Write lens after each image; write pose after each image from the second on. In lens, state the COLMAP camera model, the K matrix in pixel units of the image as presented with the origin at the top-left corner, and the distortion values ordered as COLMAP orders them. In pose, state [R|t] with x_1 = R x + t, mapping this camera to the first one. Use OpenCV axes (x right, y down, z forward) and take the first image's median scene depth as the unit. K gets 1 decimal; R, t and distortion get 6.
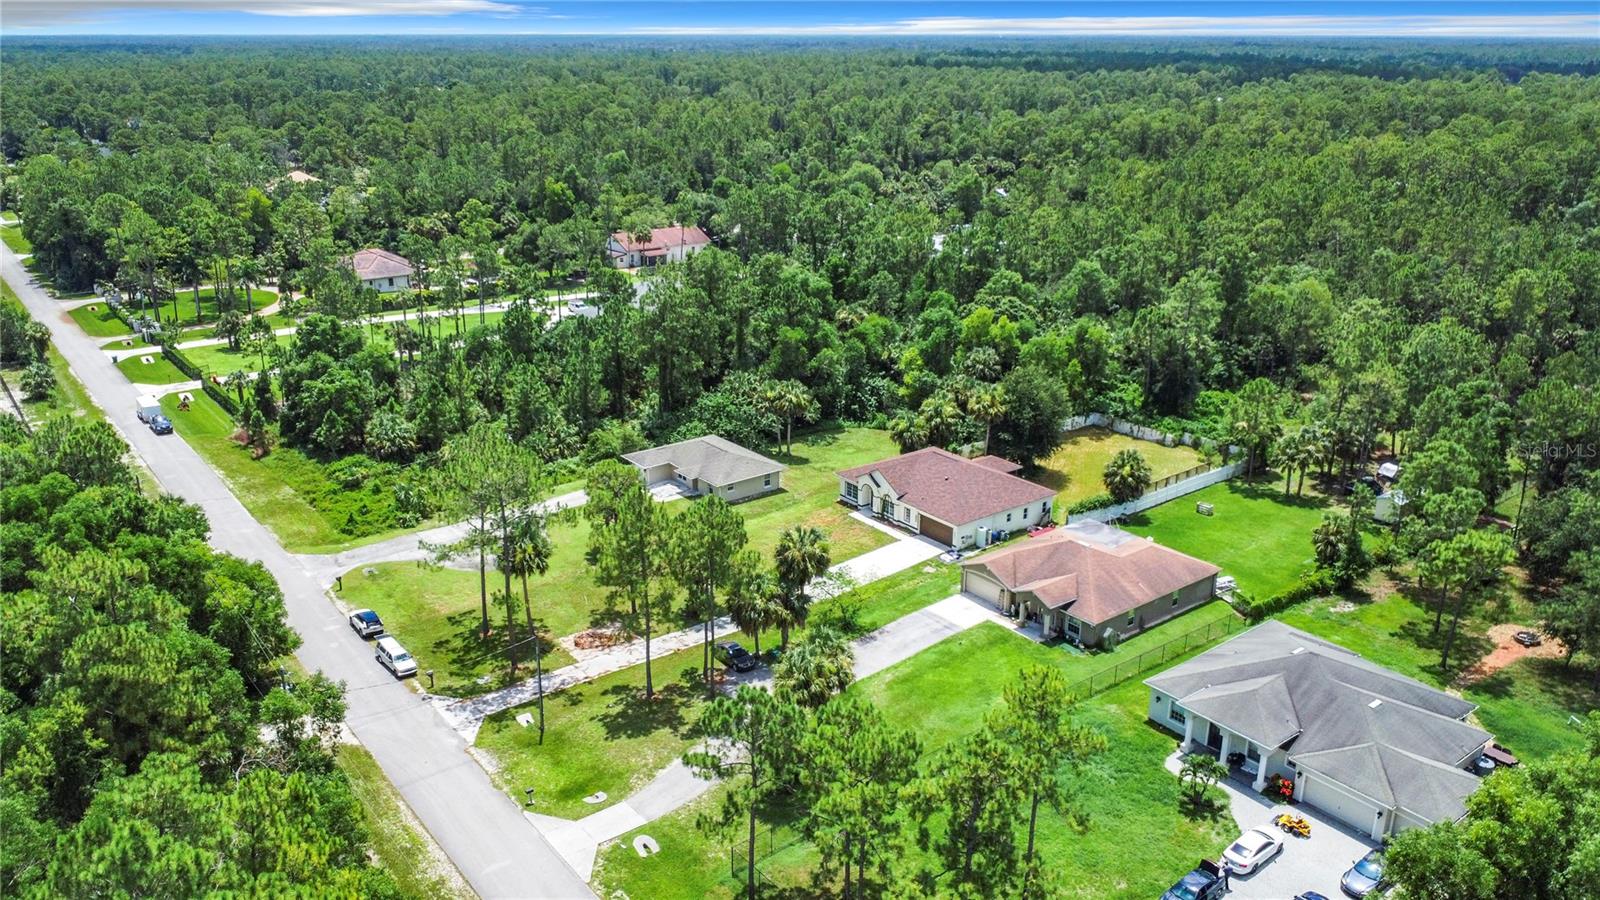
lens RADIAL K [[1208.2, 0, 782.8], [0, 1208.2, 447.3], [0, 0, 1]] dist [0.000857, -0.001105]
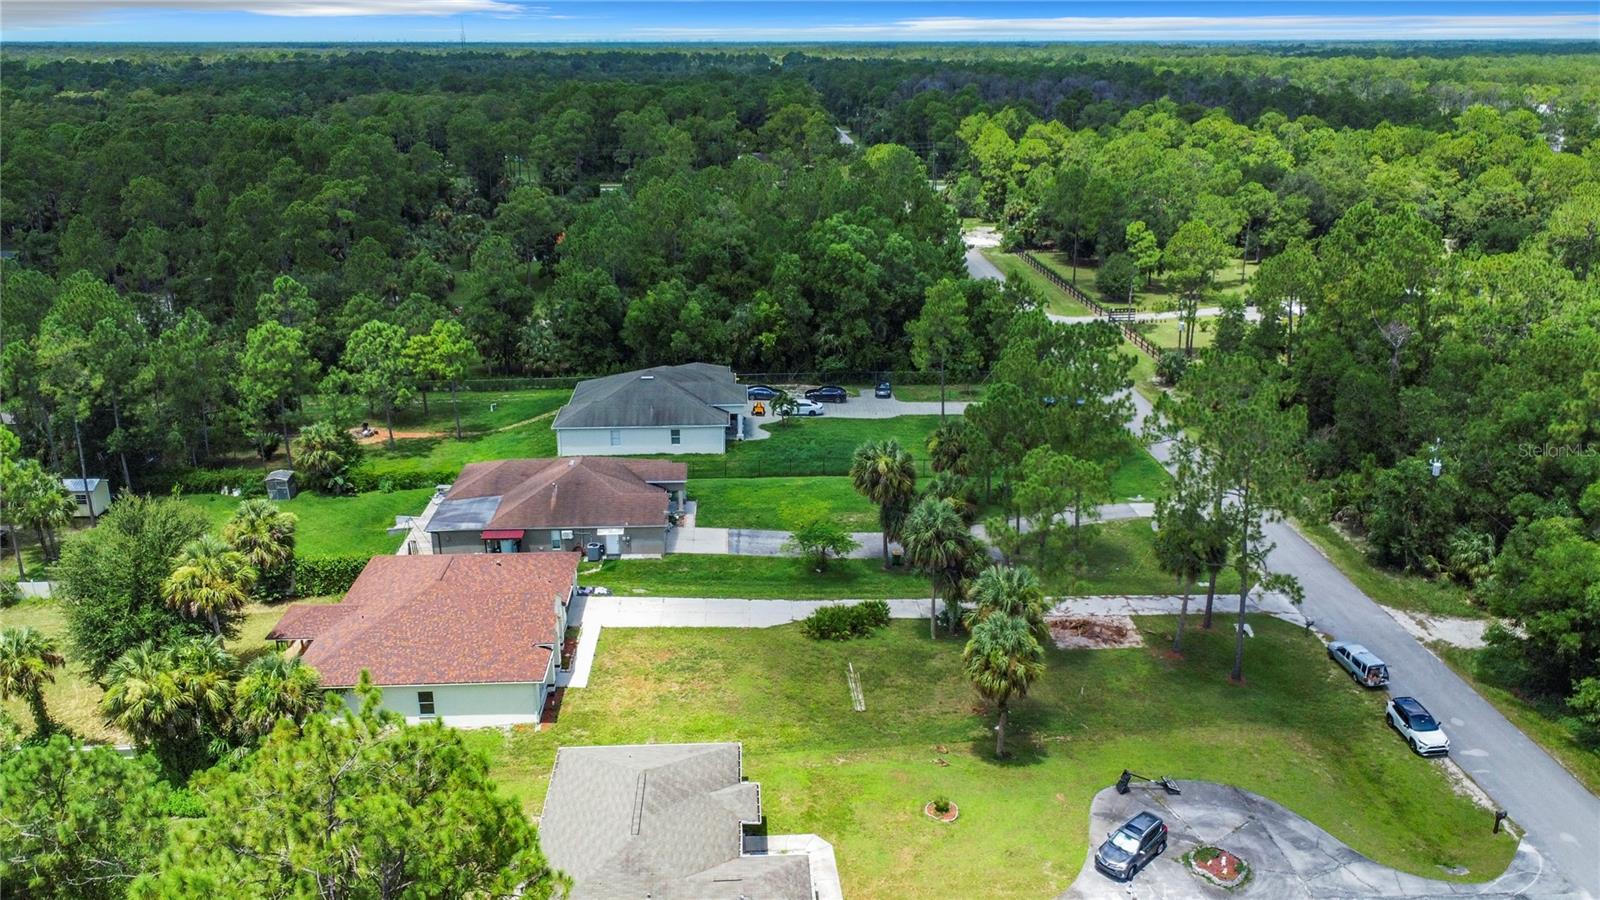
lens RADIAL K [[1229.5, 0, 788.9], [0, 1229.5, 423.5], [0, 0, 1]] dist [0.005567, 0.002635]
pose [[-0.823016, -0.160449, 0.544886, -0.382528], [0.188415, 0.827850, 0.528360, -0.399603], [-0.535859, 0.537513, -0.651103, 1.469311]]
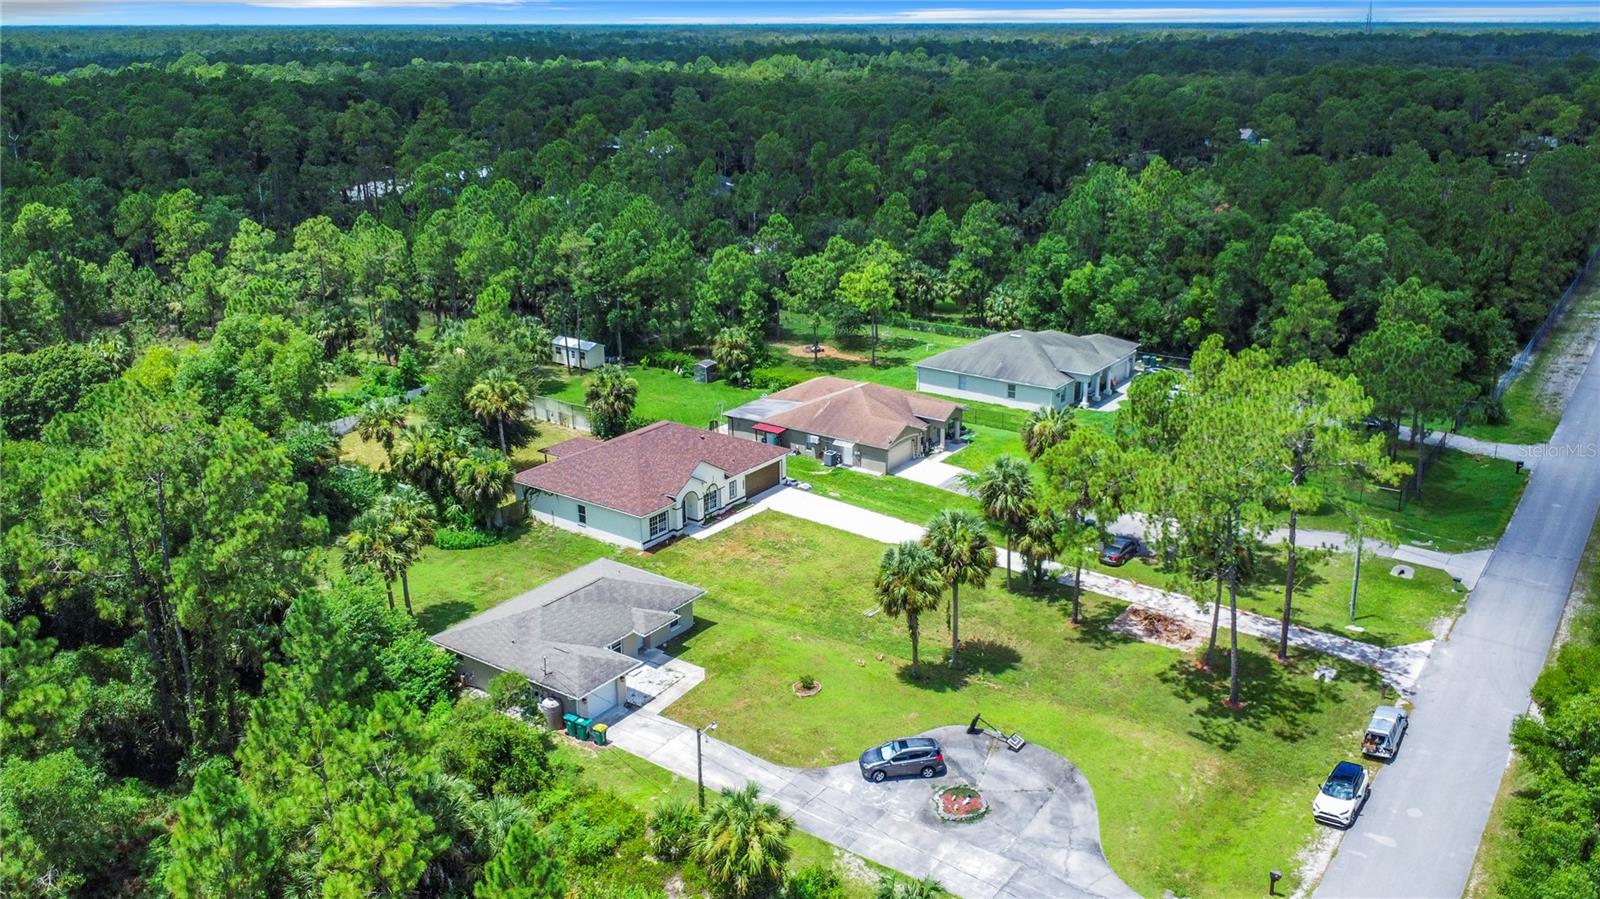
lens RADIAL K [[1267.2, 0, 830.0], [0, 1267.2, 390.1], [0, 0, 1]] dist [0.005991, 0.001245]
pose [[-0.311468, -0.257908, 0.914588, -0.746624], [0.306568, 0.883728, 0.353610, -0.312254], [-0.899446, 0.390522, -0.196187, 1.213268]]
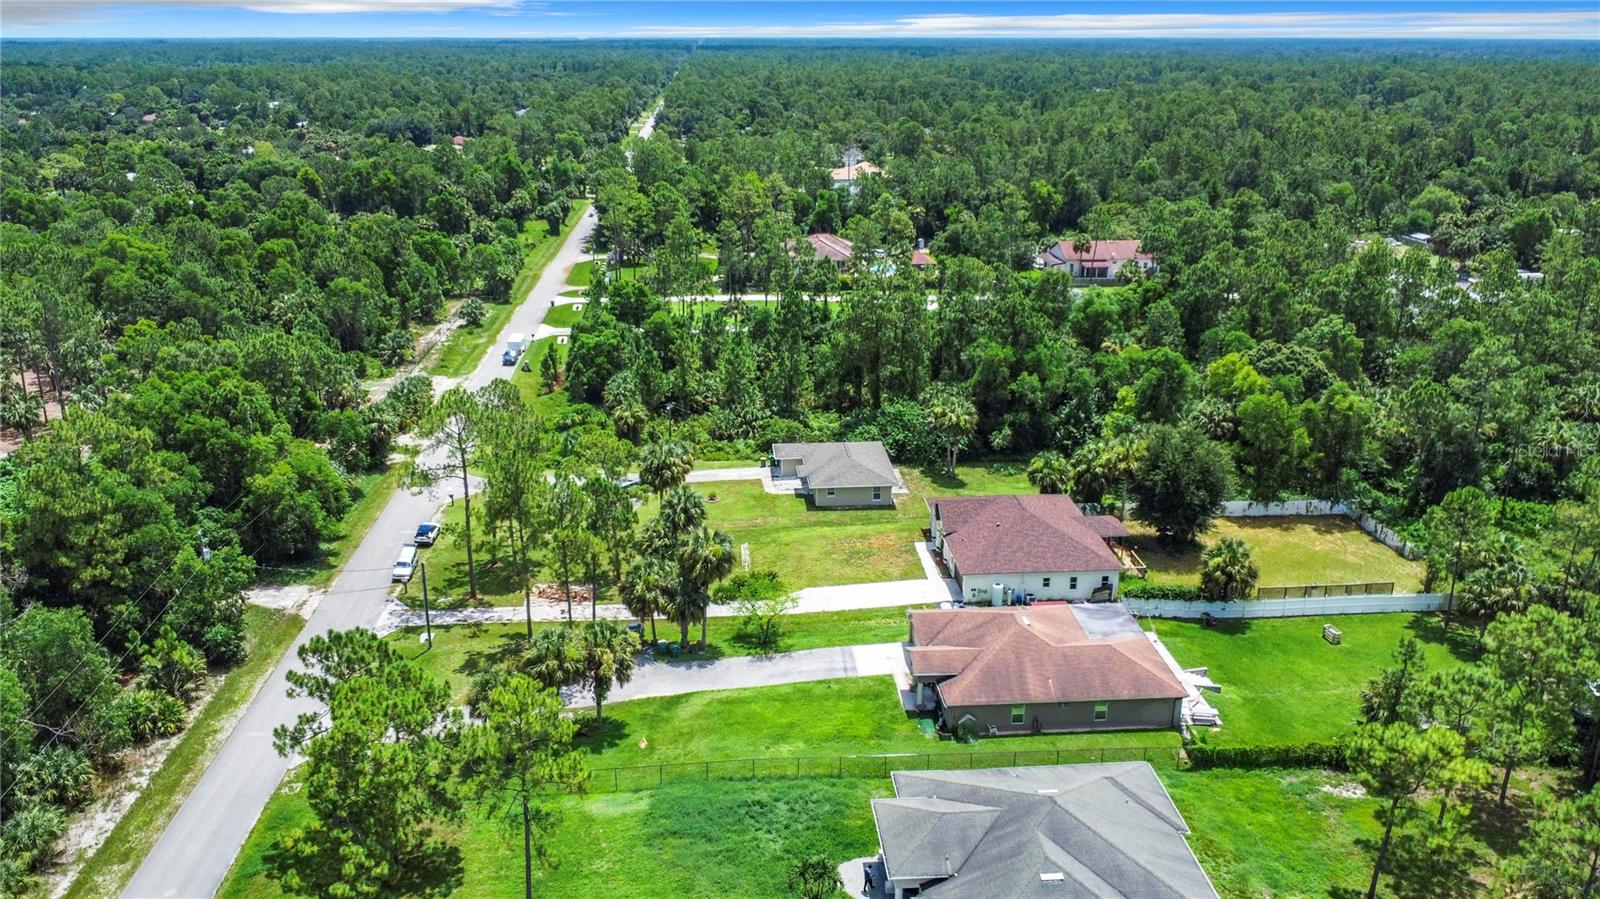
lens RADIAL K [[1214.7, 0, 800.0], [0, 1214.7, 449.5], [0, 0, 1]] dist [0.038605, -0.146405]
pose [[0.838673, 0.174801, -0.515821, 0.527257], [-0.176191, 0.983246, 0.046733, -0.051338], [0.515348, 0.051689, 0.855421, 0.164769]]
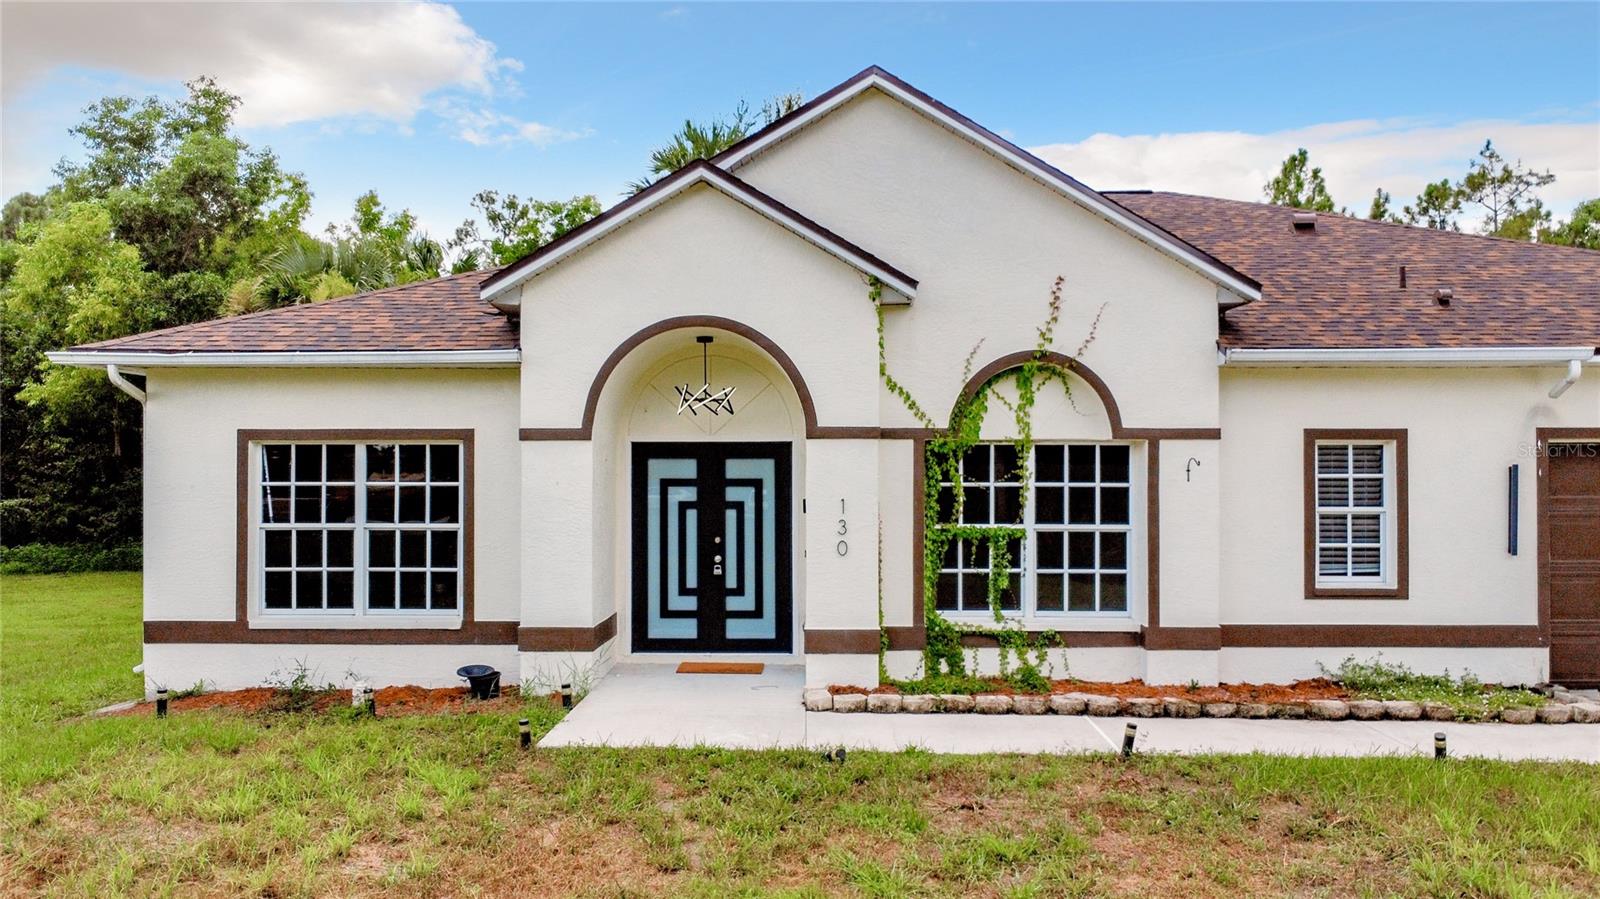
lens RADIAL K [[1208.2, 0, 782.8], [0, 1208.2, 446.8], [0, 0, 1]] dist [0.000857, -0.001105]
pose [[0.622250, 0.007950, 0.782778, 0.010603], [0.249770, 0.945668, -0.208153, 0.066592], [-0.741903, 0.325038, 0.586456, 1.097850]]
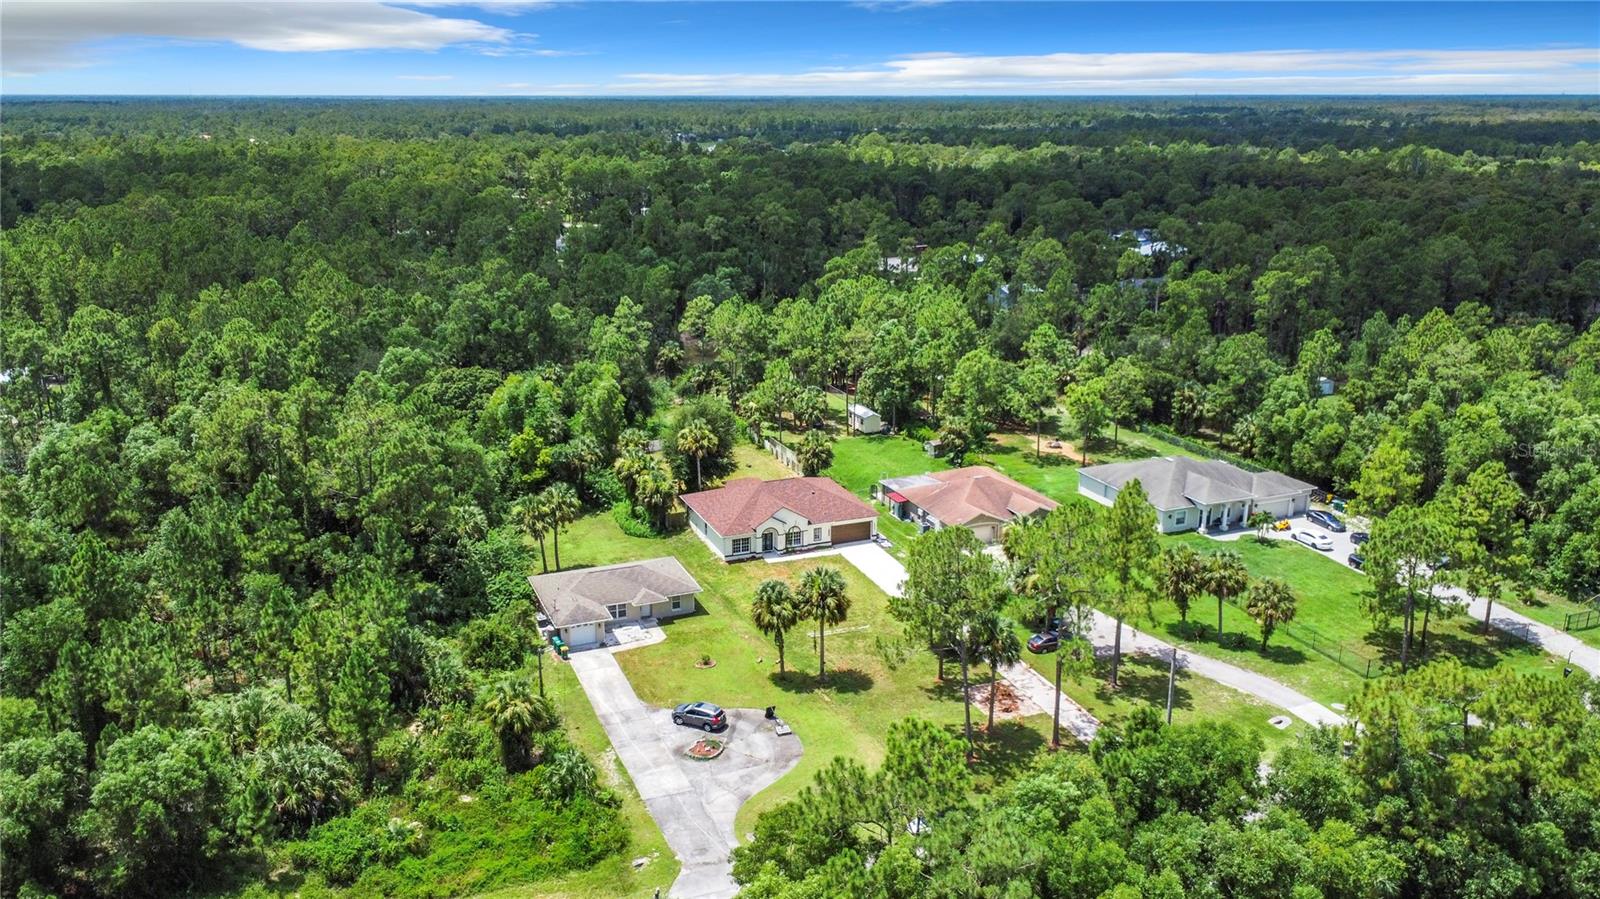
lens RADIAL K [[1208.2, 0, 782.8], [0, 1208.2, 446.8], [0, 0, 1]] dist [0.000857, -0.001105]
pose [[0.258126, -0.264320, 0.929250, -0.984622], [0.305071, 0.934933, 0.181194, -0.246124], [-0.916680, 0.236716, 0.321967, 0.747550]]
